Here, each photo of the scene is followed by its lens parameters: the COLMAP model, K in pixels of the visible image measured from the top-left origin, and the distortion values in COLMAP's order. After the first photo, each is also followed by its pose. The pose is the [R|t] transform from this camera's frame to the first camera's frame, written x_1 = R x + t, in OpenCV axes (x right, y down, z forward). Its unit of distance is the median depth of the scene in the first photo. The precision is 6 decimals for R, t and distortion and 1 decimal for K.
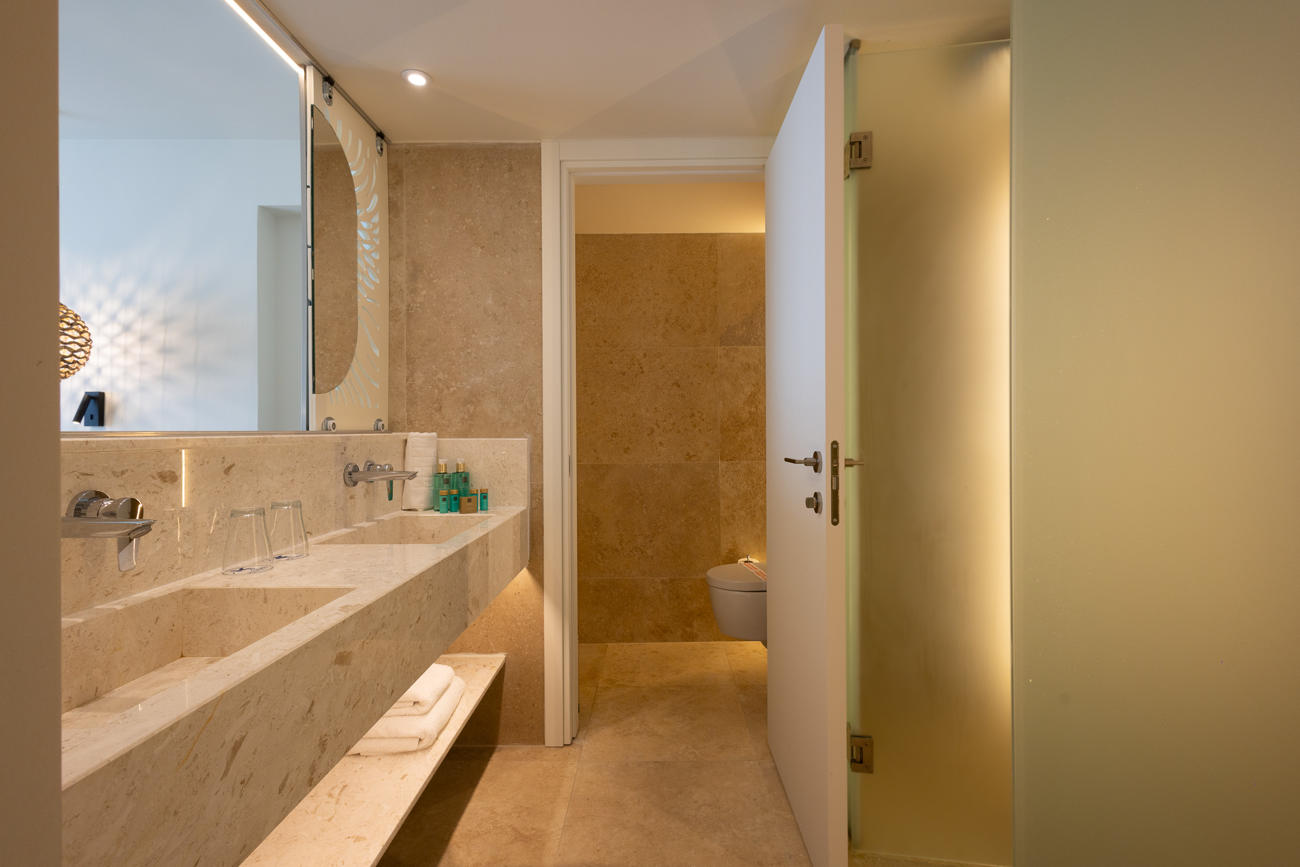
lens RADIAL K [[601.9, 0, 648.2], [0, 601.9, 433.4], [0, 0, 1]] dist [0.009018, -0.000521]
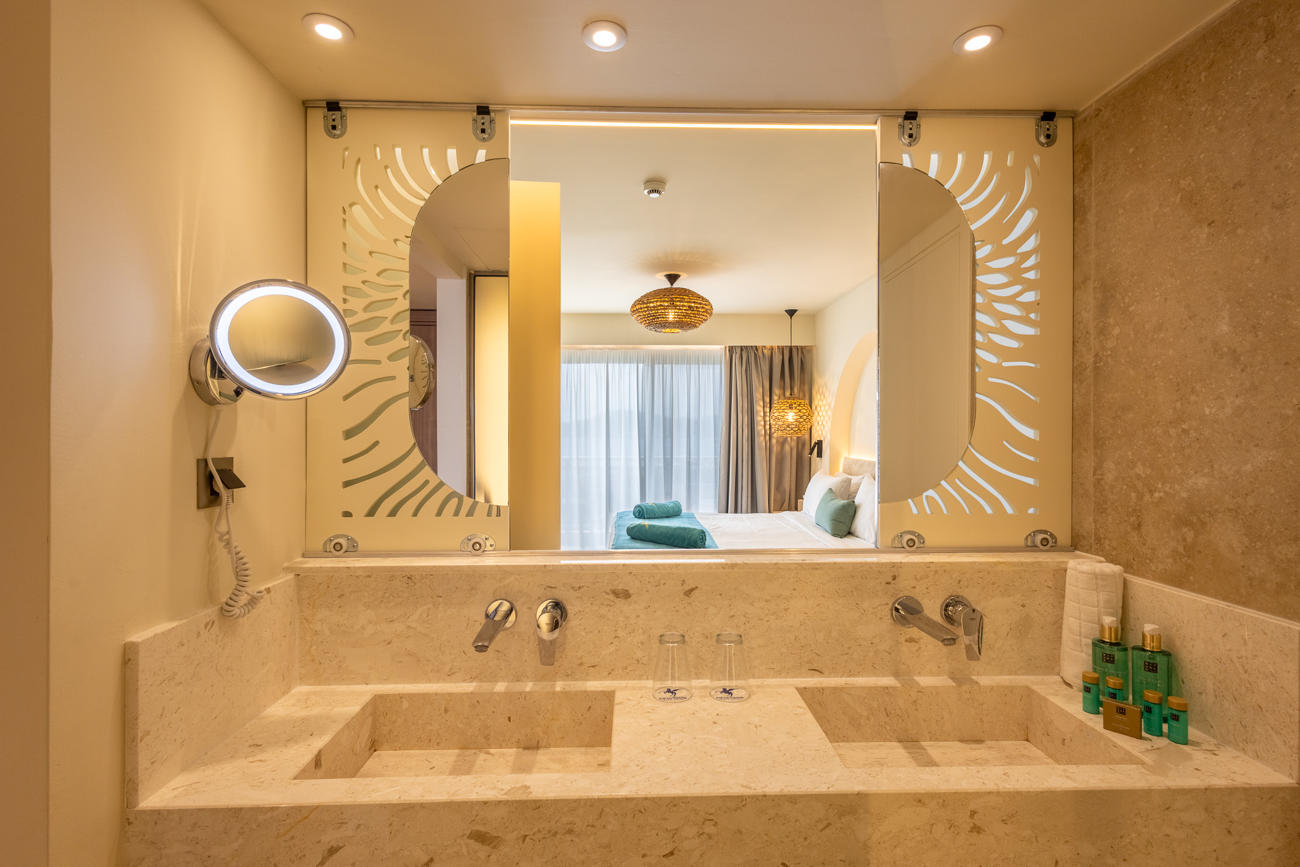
lens RADIAL K [[601.9, 0, 651.3], [0, 601.9, 432.1], [0, 0, 1]] dist [0.009018, -0.000521]
pose [[0.045855, 0.005612, -0.998932, 0.216477], [-0.005291, 0.999972, 0.005375, -0.132597], [0.998934, 0.005039, 0.045883, 0.504688]]
